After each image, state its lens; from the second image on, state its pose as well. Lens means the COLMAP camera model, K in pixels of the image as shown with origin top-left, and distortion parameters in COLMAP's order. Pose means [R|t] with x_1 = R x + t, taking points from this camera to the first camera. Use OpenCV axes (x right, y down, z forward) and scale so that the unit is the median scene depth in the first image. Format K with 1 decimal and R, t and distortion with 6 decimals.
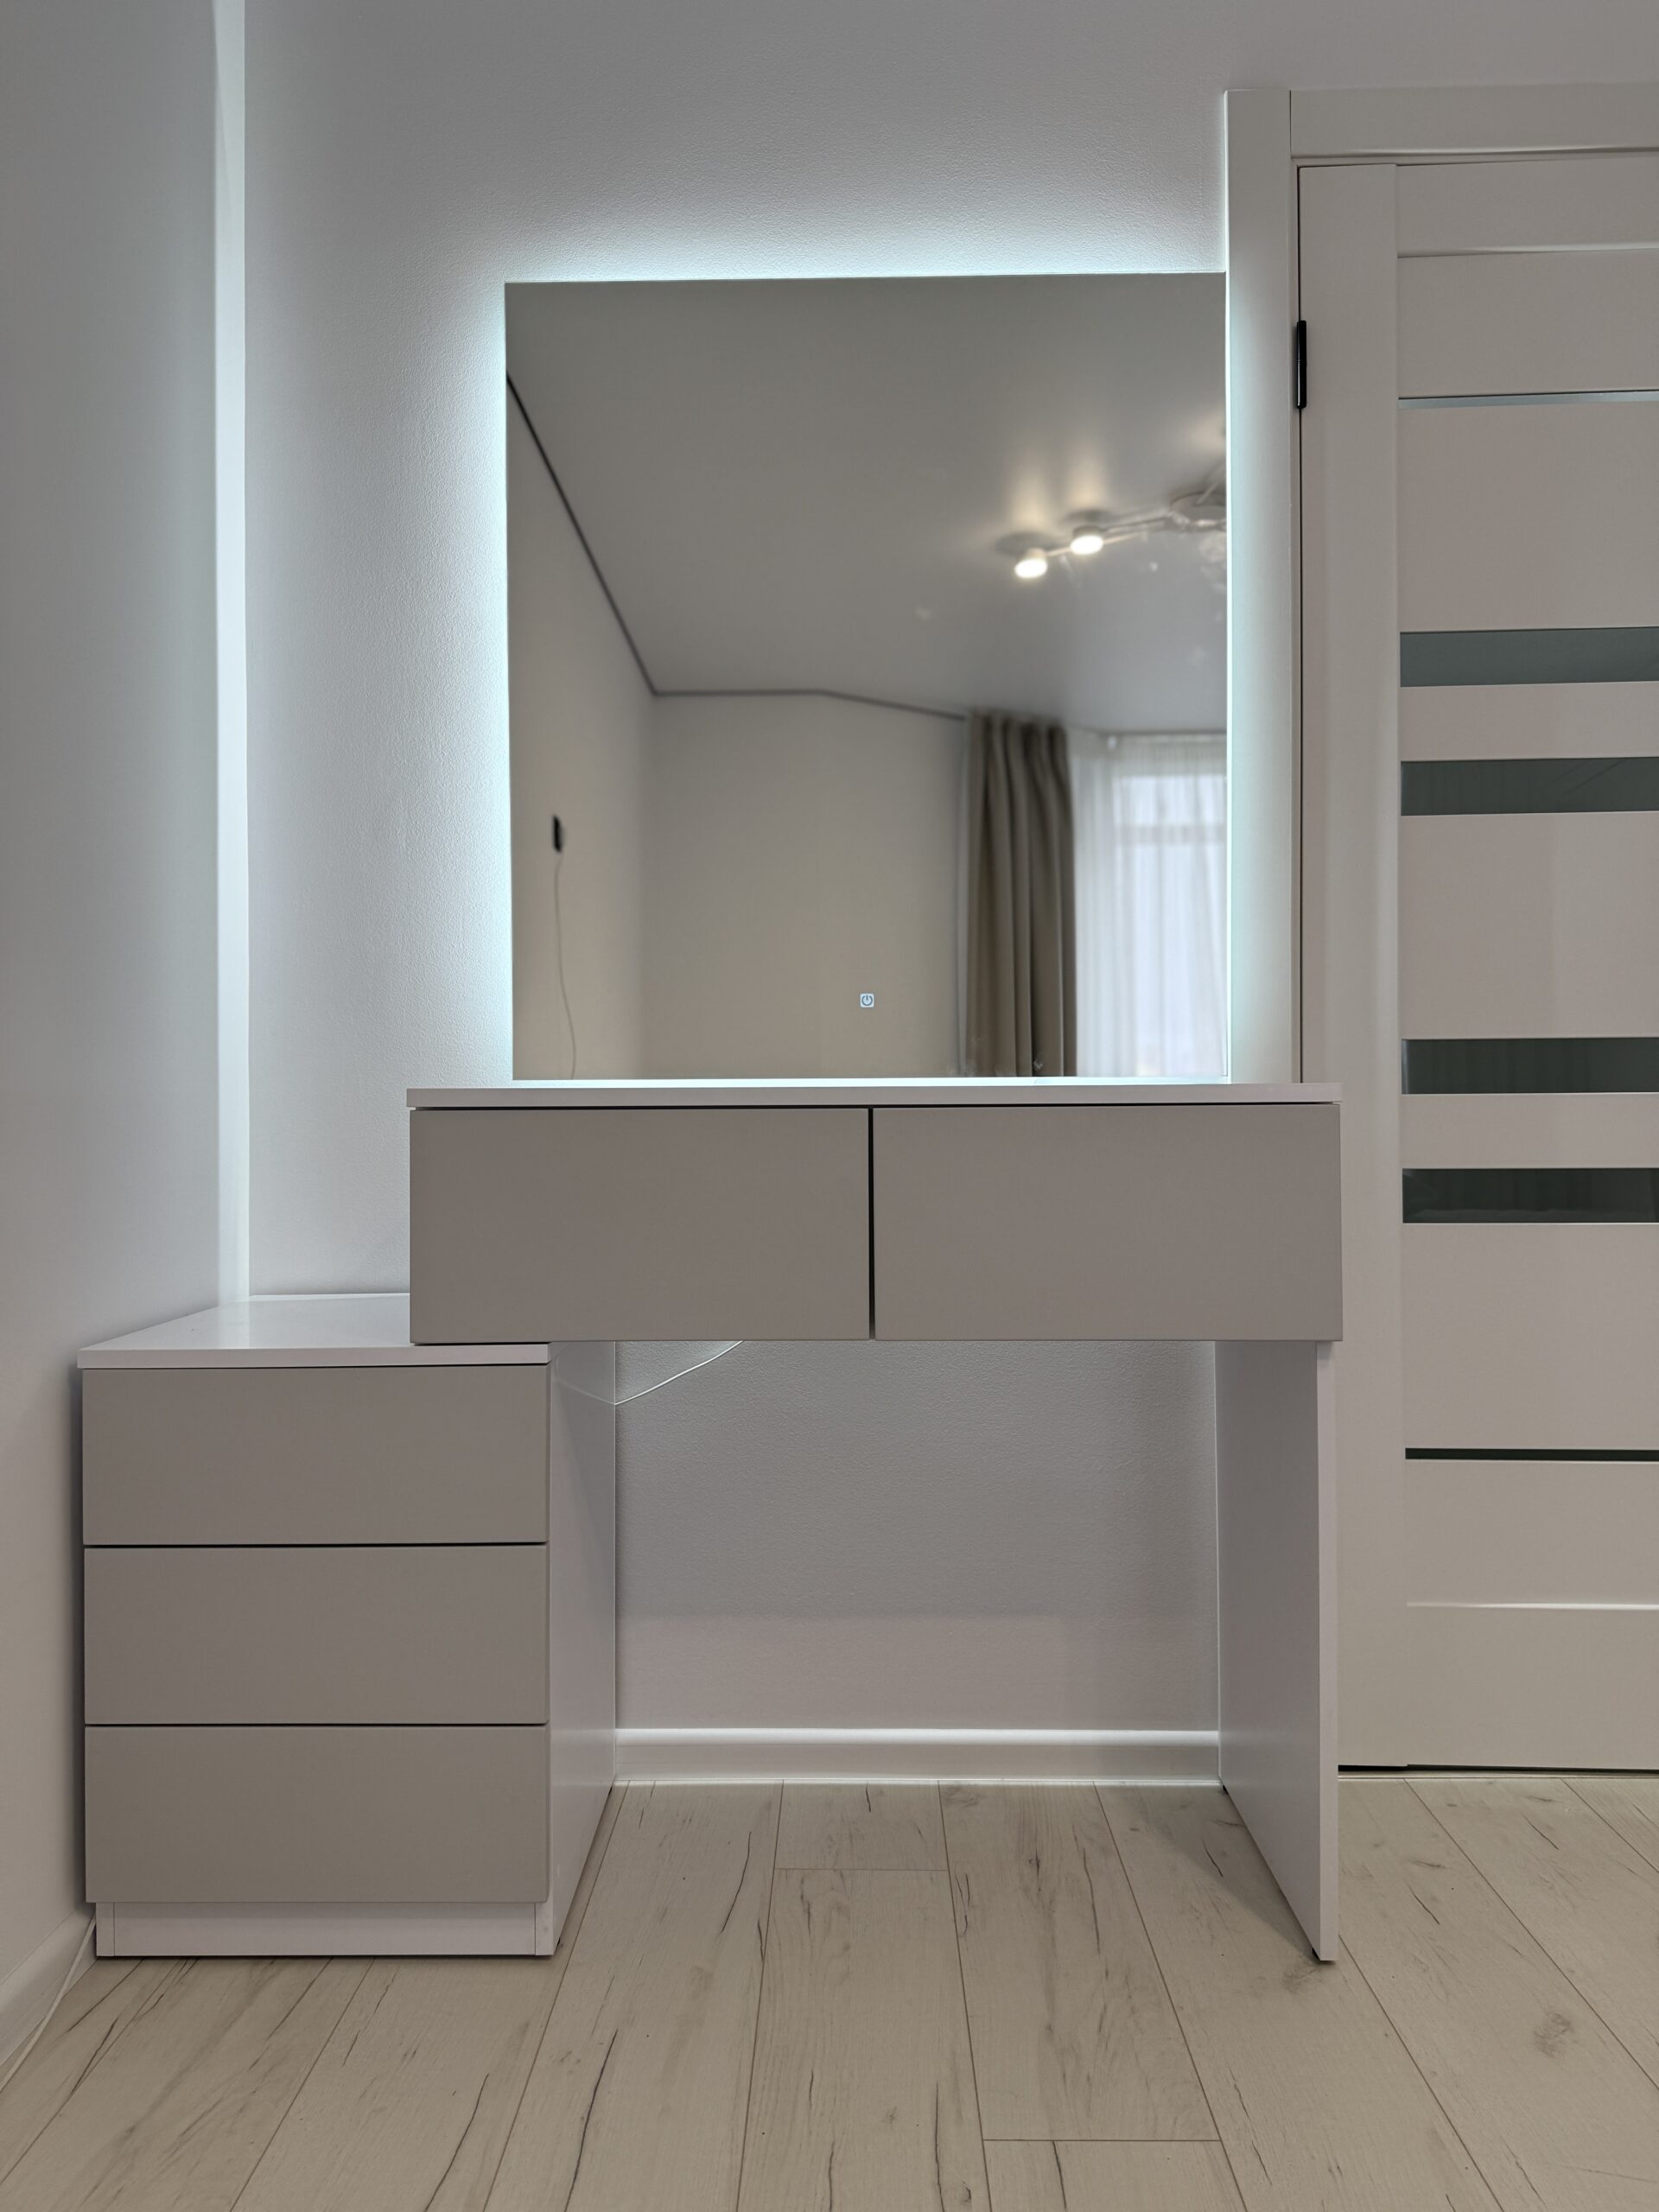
lens RADIAL K [[1566.8, 0, 825.3], [0, 1566.8, 1104.3], [0, 0, 1]] dist [0.023452, -0.032743]
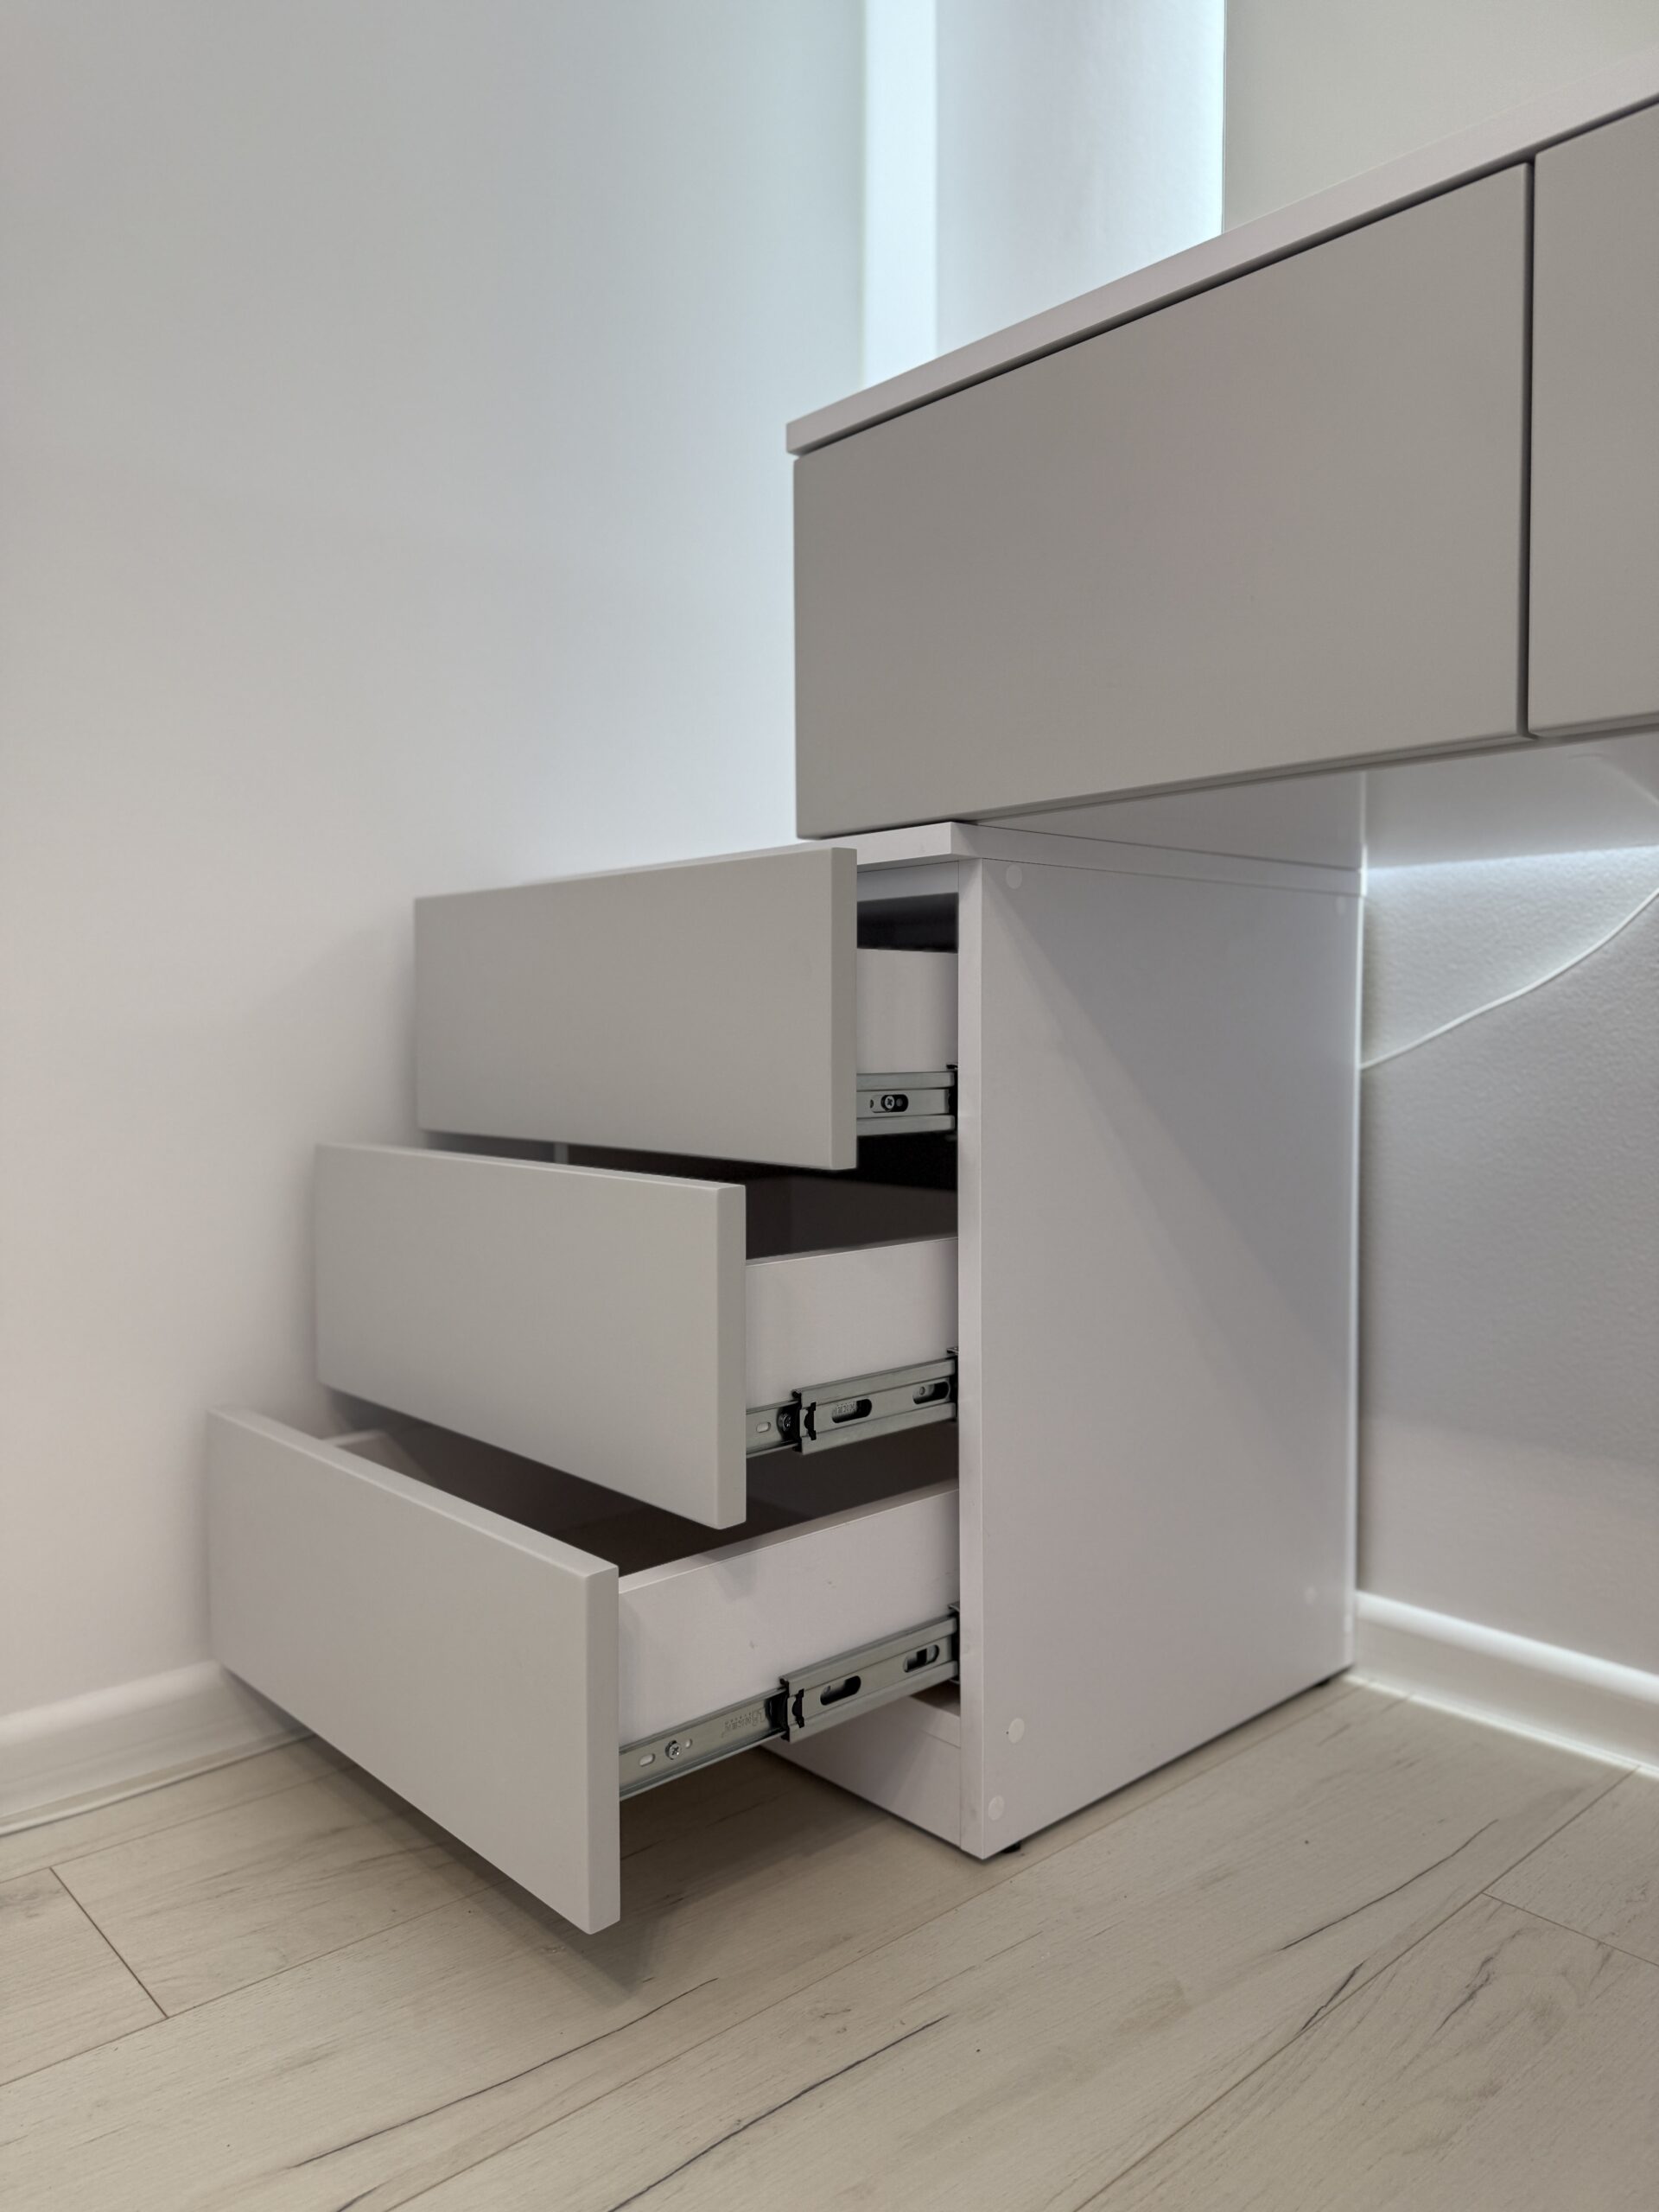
lens RADIAL K [[1566.8, 0, 836.5], [0, 1566.8, 1105.0], [0, 0, 1]] dist [0.023452, -0.032743]
pose [[0.689335, 0.041653, -0.723244, 0.173154], [-0.002732, 0.998488, 0.054901, 0.185946], [0.724438, -0.035869, 0.688407, 0.466016]]
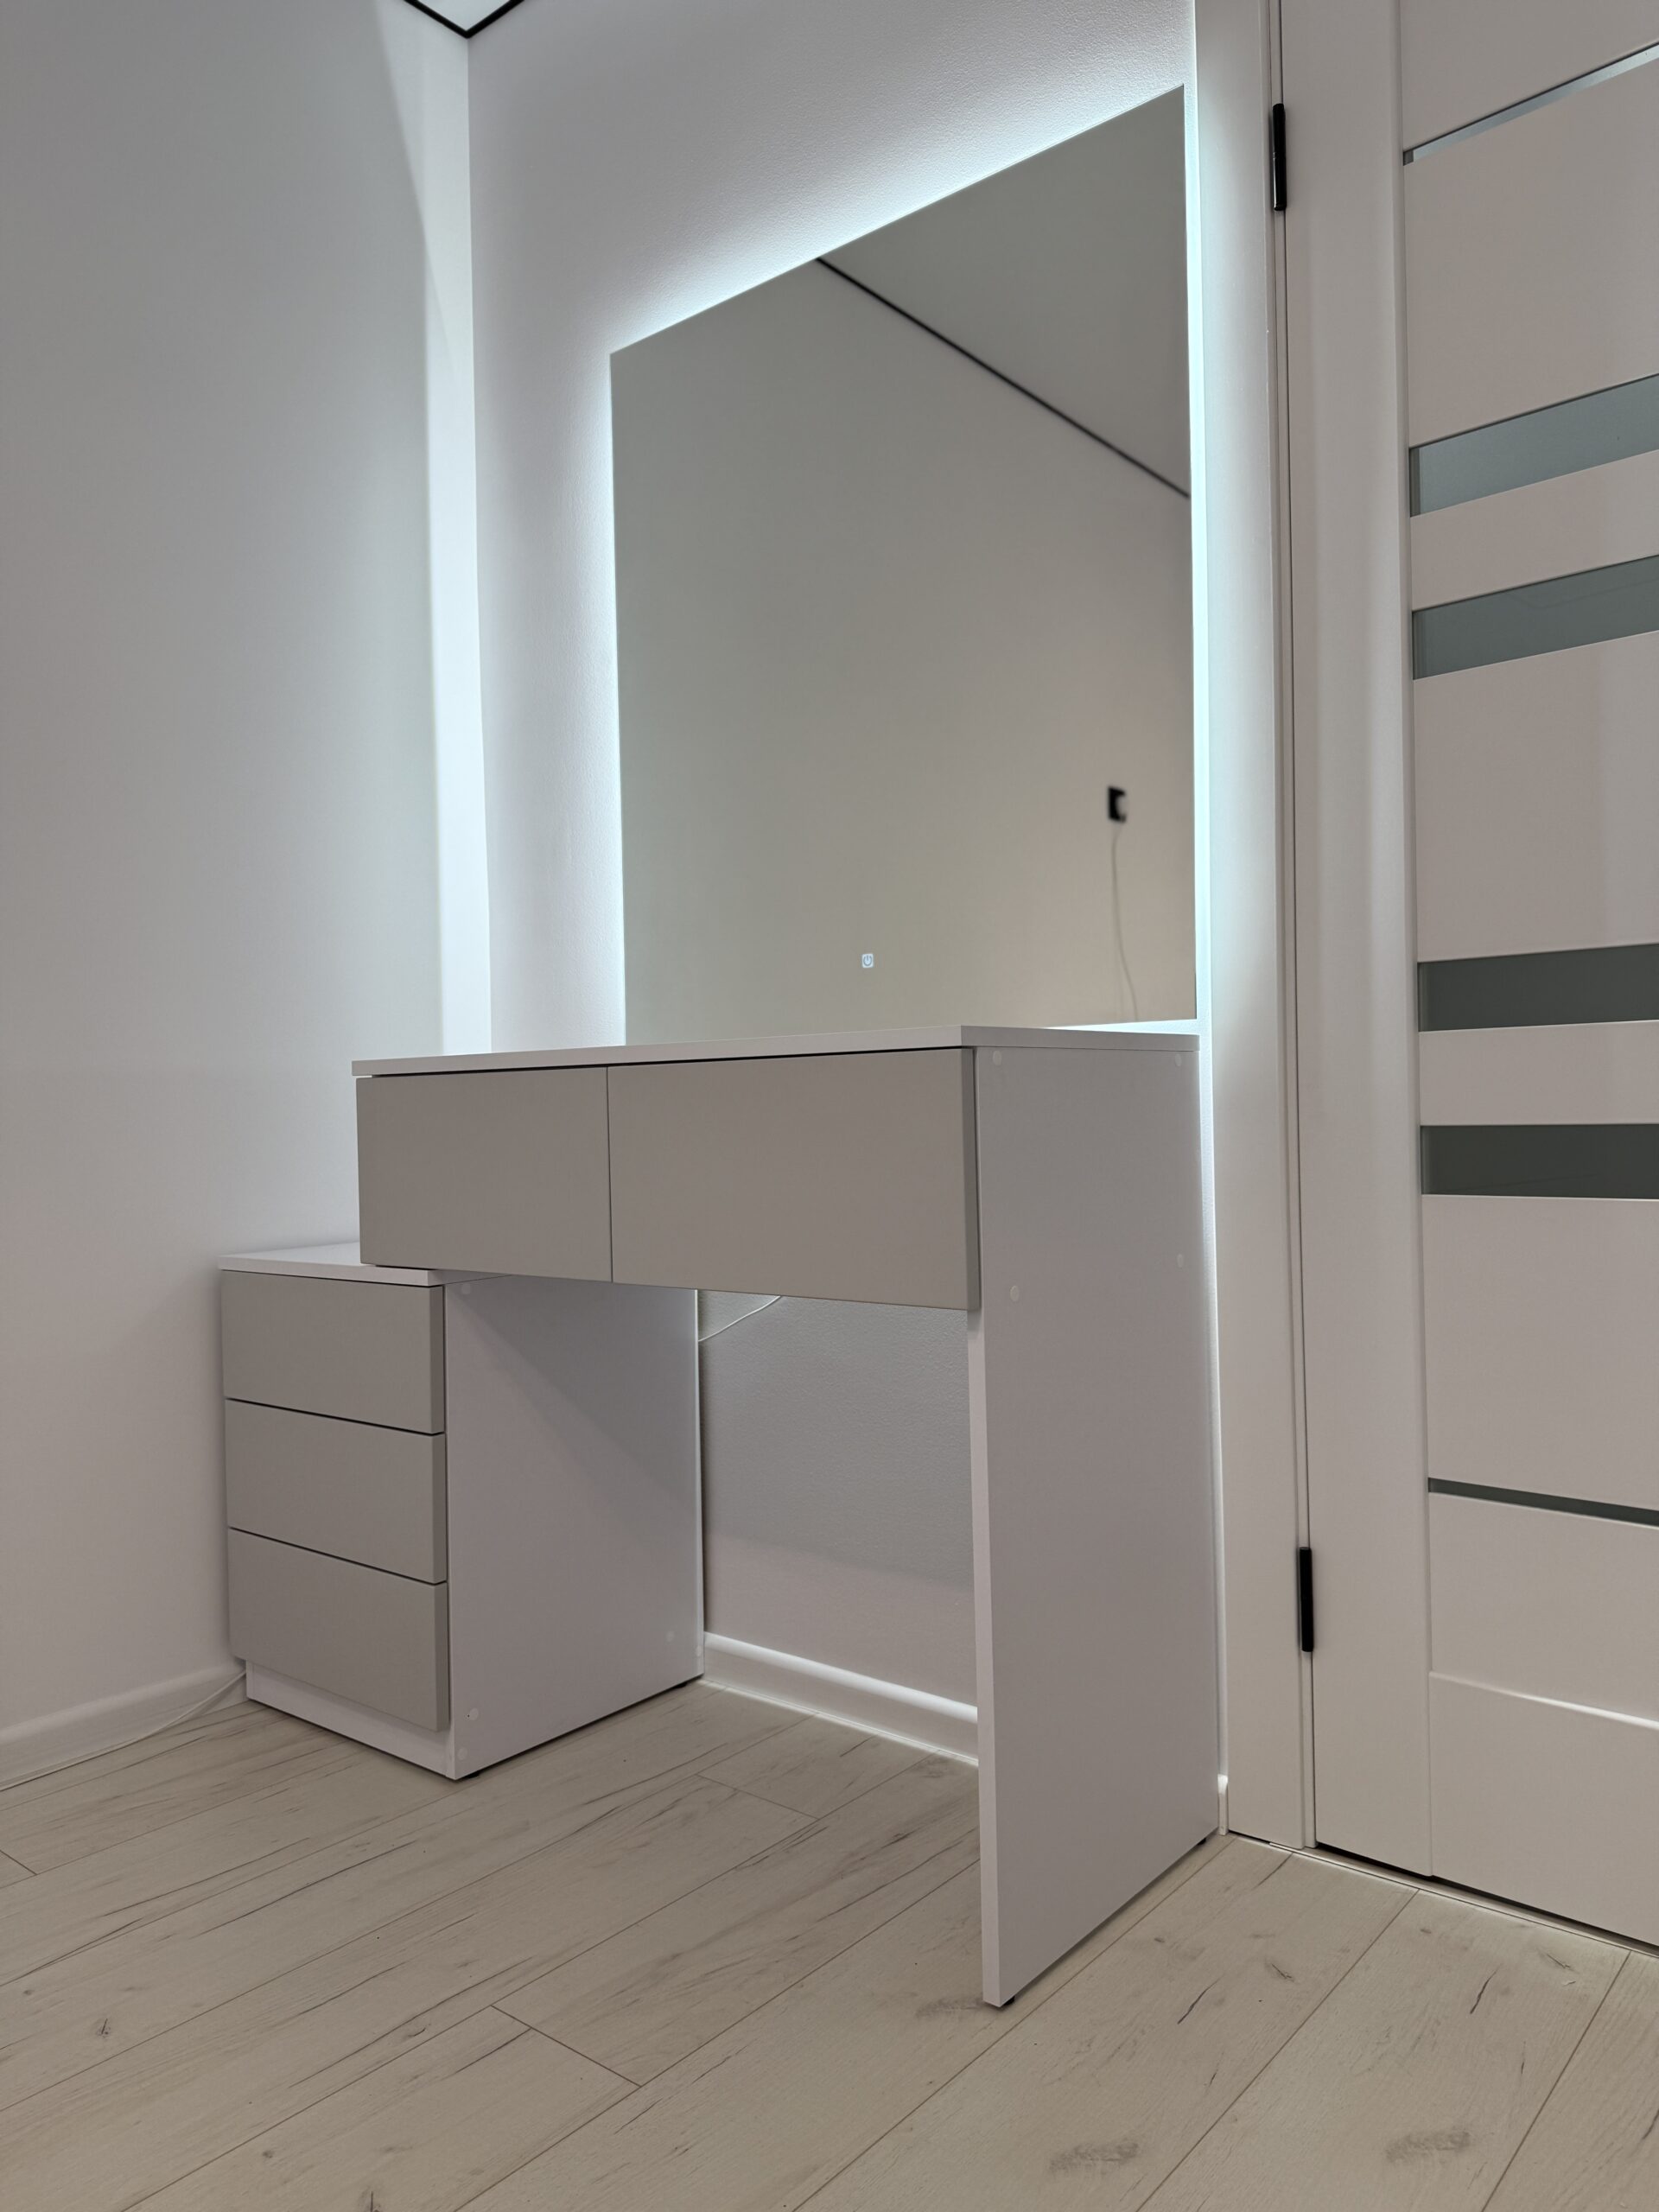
lens RADIAL K [[1566.8, 0, 823.4], [0, 1566.8, 1098.9], [0, 0, 1]] dist [0.023452, -0.032743]
pose [[0.782158, -0.013996, -0.622924, 0.668124], [0.021979, 0.999745, 0.005135, 0.017887], [0.622693, -0.017708, 0.782266, 0.204479]]
